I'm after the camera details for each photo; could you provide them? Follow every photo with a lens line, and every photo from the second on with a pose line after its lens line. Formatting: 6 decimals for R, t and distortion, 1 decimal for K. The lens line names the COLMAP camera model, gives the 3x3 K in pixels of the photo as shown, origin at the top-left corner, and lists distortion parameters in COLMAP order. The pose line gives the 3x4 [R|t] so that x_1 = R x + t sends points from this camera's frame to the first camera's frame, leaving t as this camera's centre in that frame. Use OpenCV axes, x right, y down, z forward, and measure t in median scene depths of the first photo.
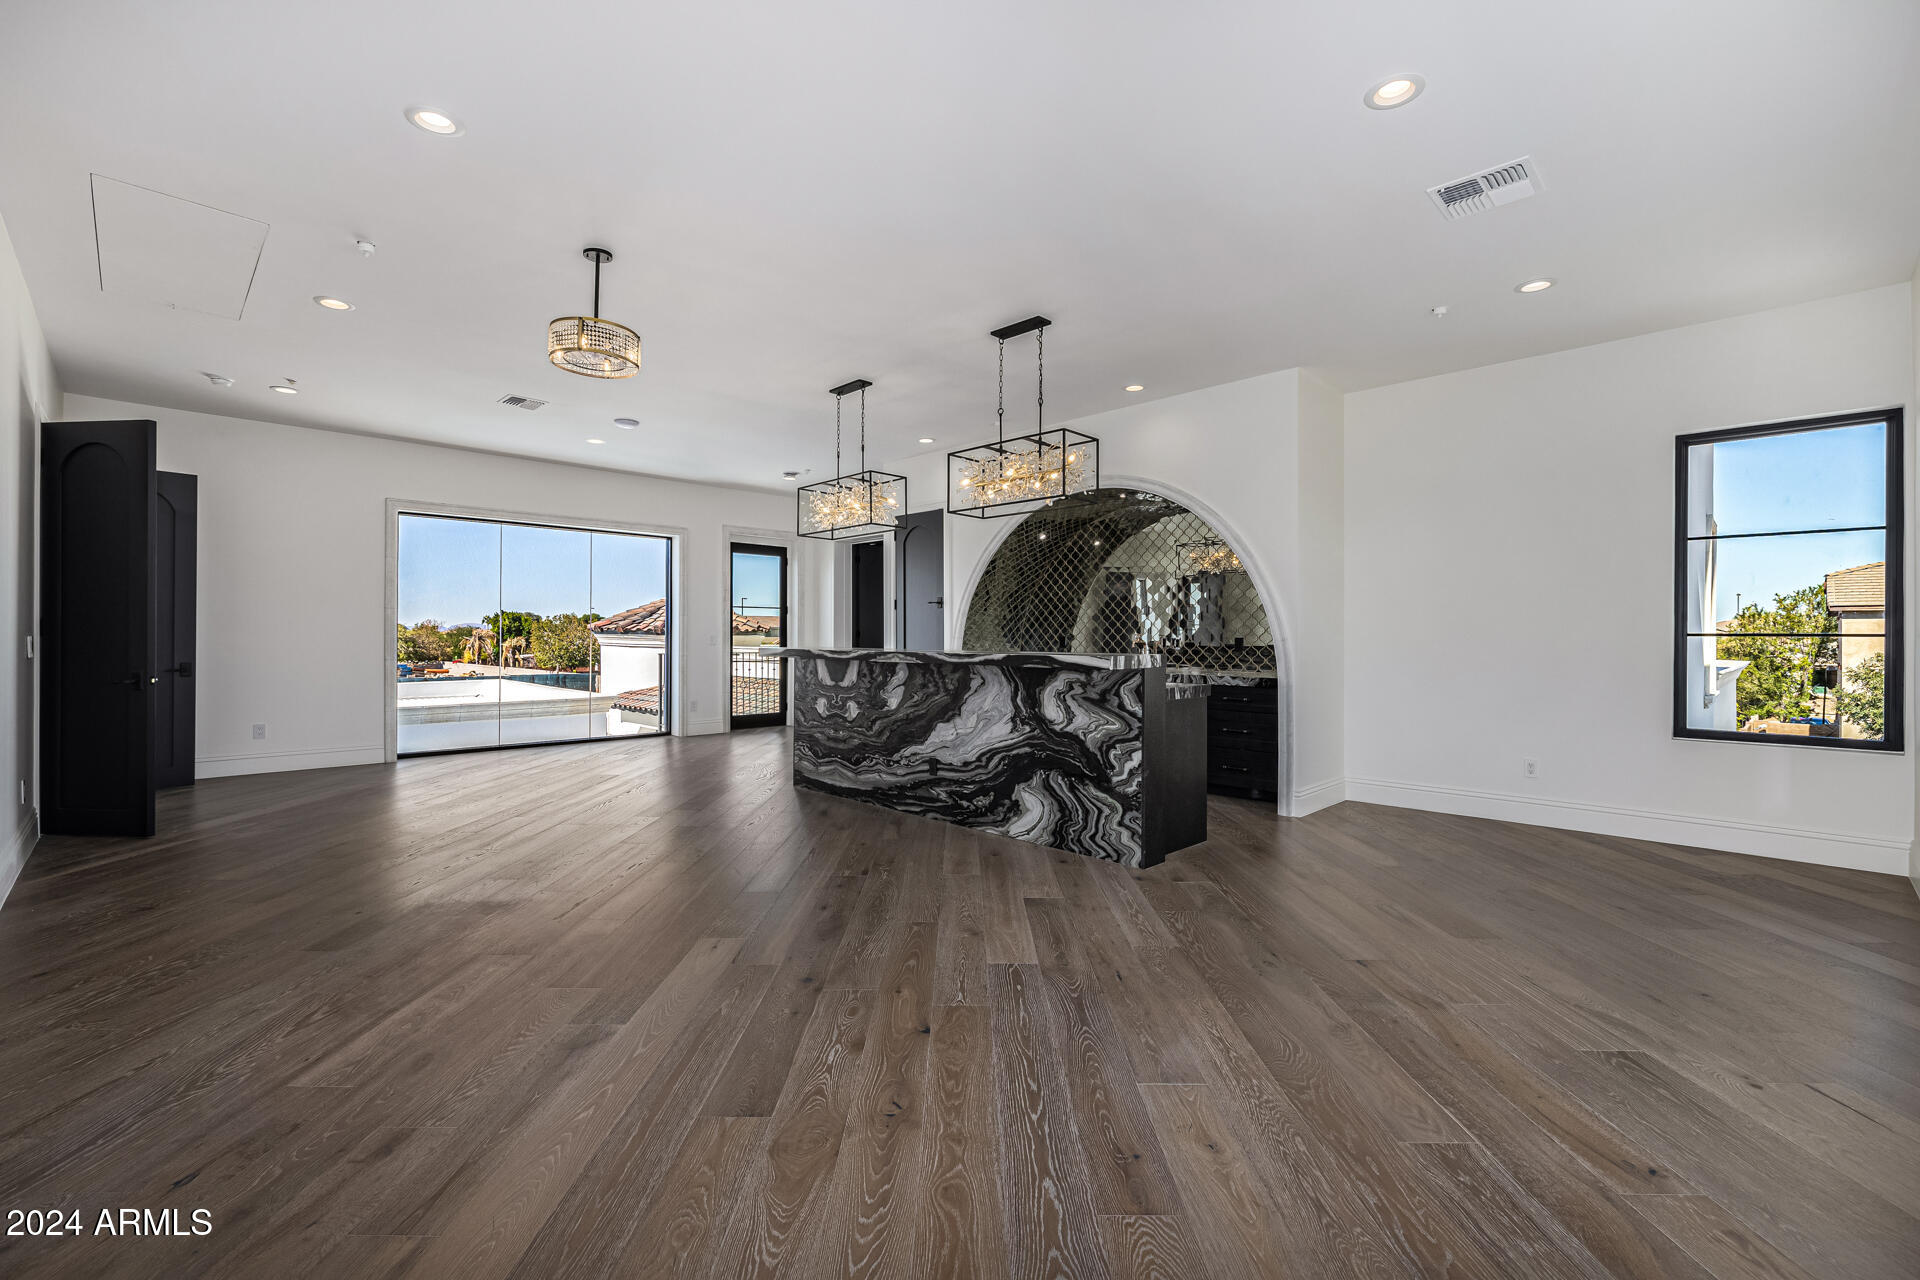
lens RADIAL K [[802.3, 0, 962.3], [0, 802.3, 635.9], [0, 0, 1]] dist [-0.008236, -0.000316]
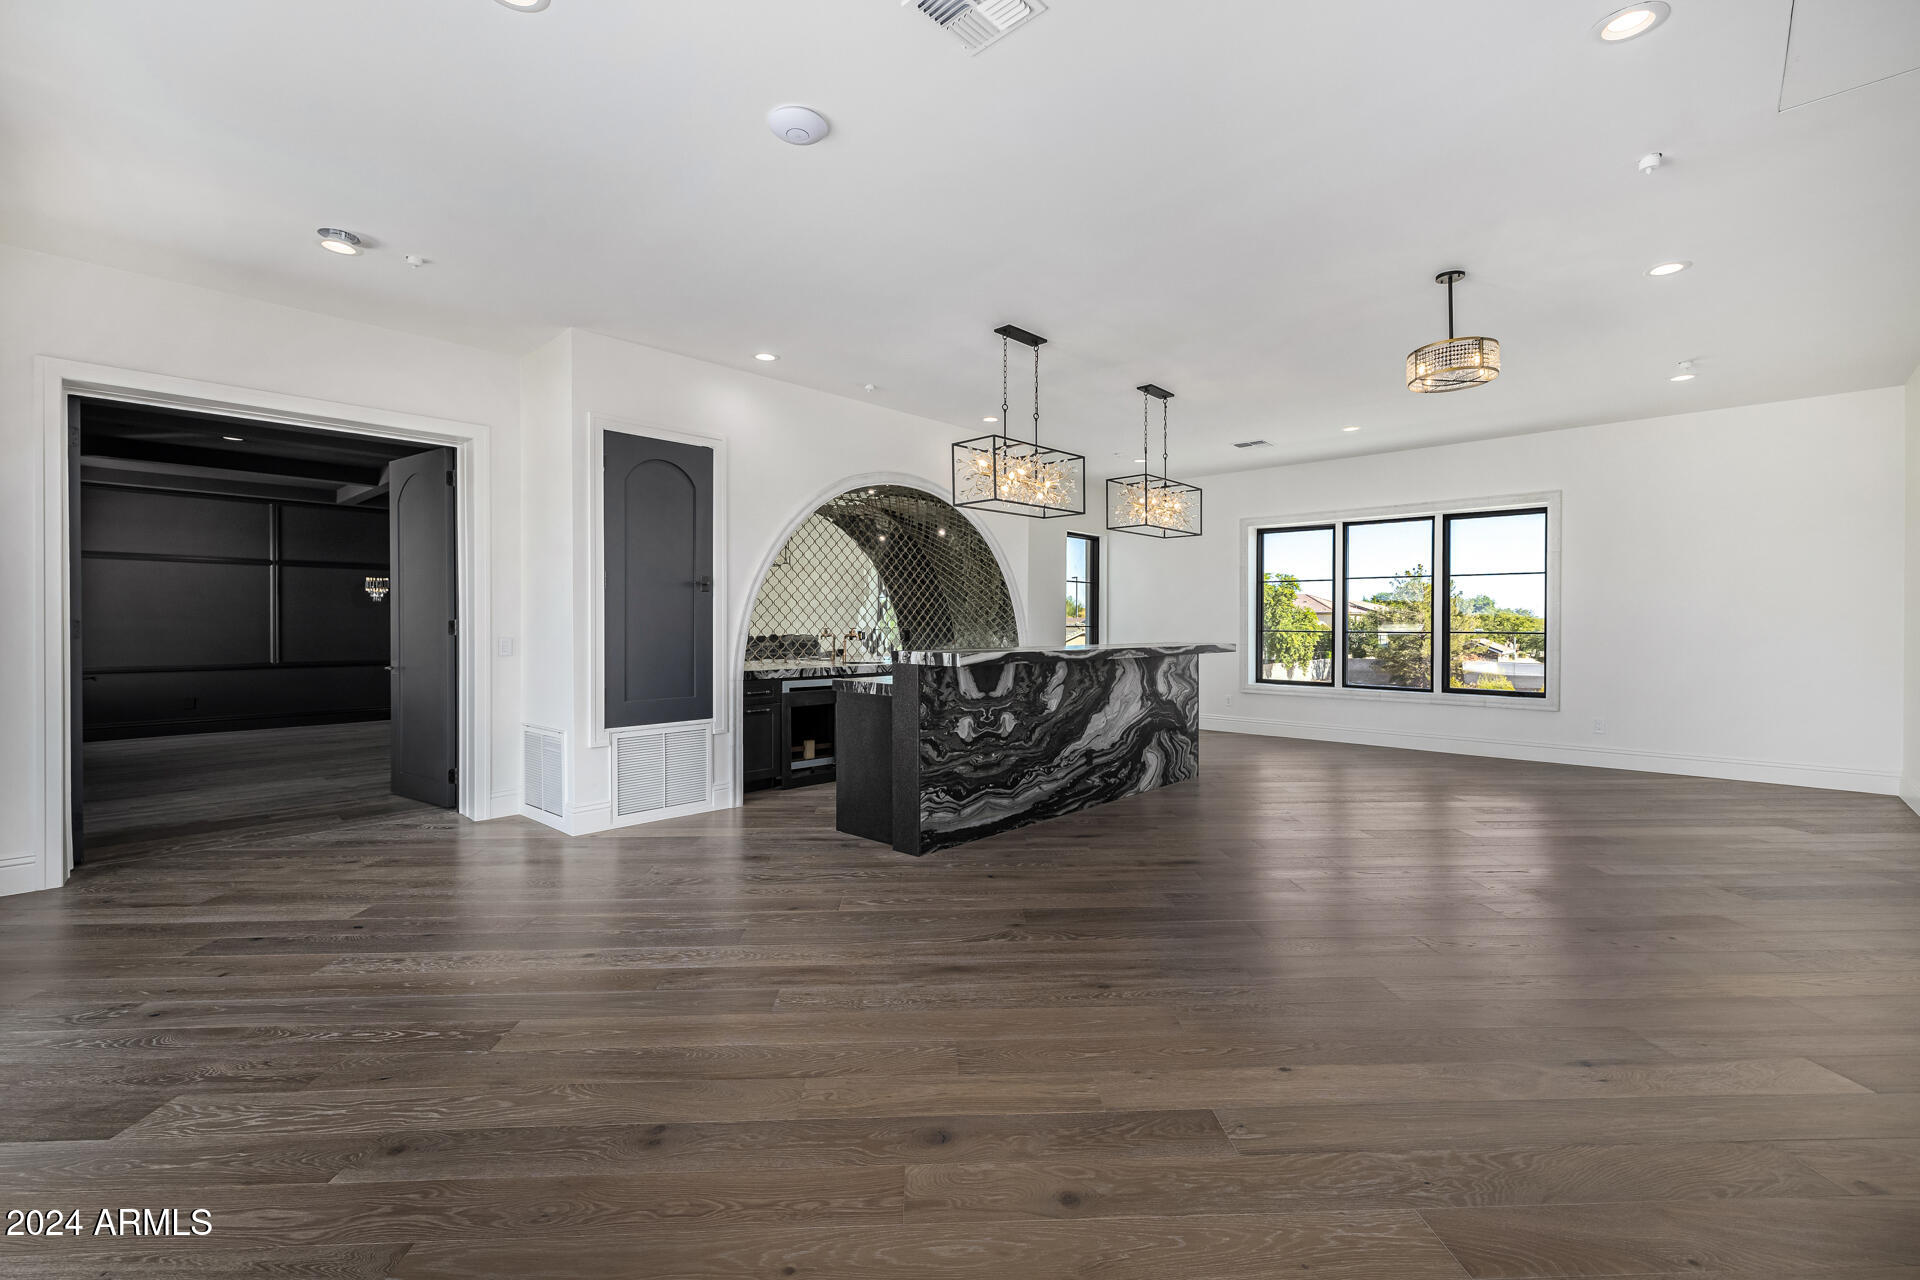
lens RADIAL K [[802.3, 0, 961.6], [0, 802.3, 634.0], [0, 0, 1]] dist [-0.008236, -0.000316]
pose [[-0.021592, -0.012887, 0.999684, -1.048943], [0.001578, 0.999915, 0.012924, -0.011208], [-0.999766, 0.001856, -0.021570, 1.161830]]
